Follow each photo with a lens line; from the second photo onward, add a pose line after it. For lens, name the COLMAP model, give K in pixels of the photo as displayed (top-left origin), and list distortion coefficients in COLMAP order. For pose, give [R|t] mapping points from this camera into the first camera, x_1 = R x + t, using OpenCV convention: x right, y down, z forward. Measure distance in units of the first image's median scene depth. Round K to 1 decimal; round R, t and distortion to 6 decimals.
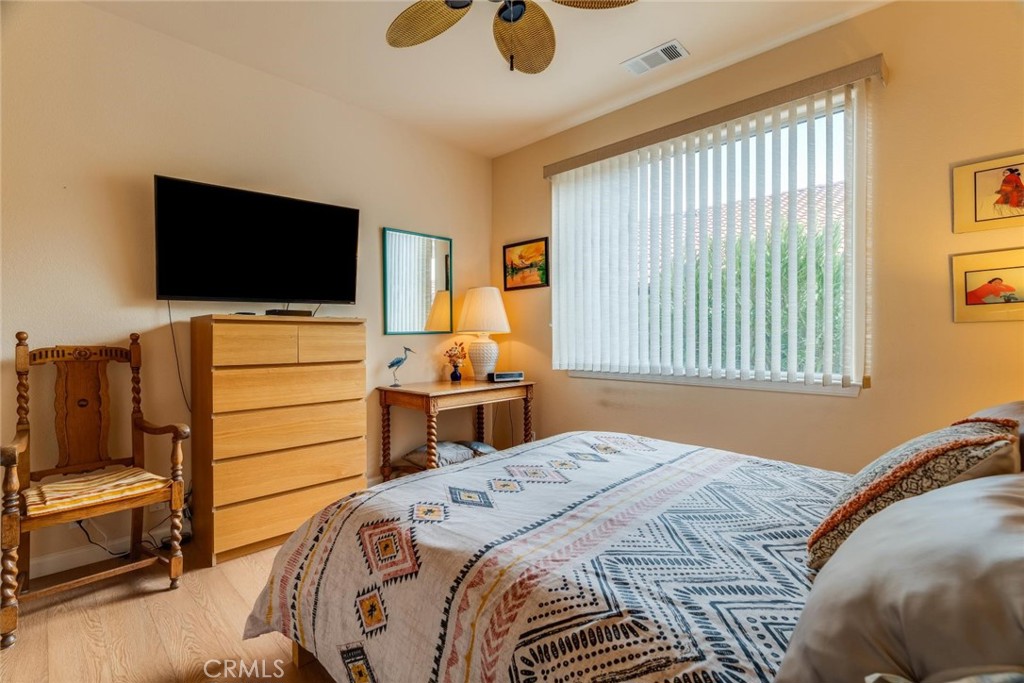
lens RADIAL K [[458.2, 0, 515.7], [0, 458.2, 338.7], [0, 0, 1]] dist [-0.003731, 0.002065]
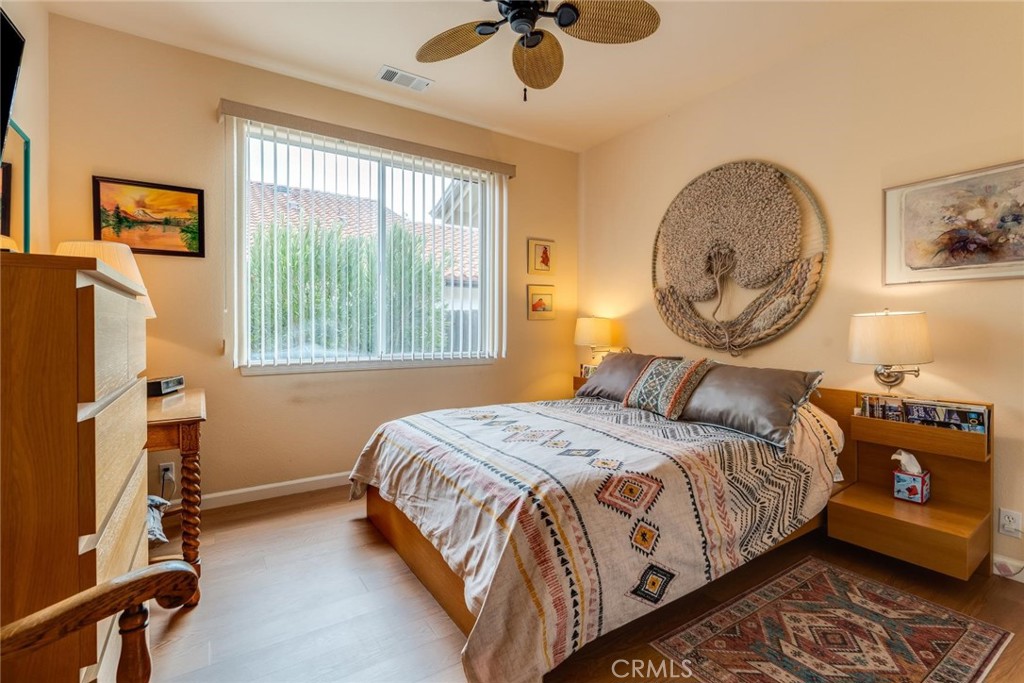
lens RADIAL K [[458.2, 0, 515.7], [0, 458.2, 338.7], [0, 0, 1]] dist [-0.003731, 0.002065]
pose [[0.230487, -0.021912, 0.972829, -0.965581], [0.002512, 0.999756, 0.021924, 0.002195], [-0.973072, -0.002609, 0.230486, 0.620687]]
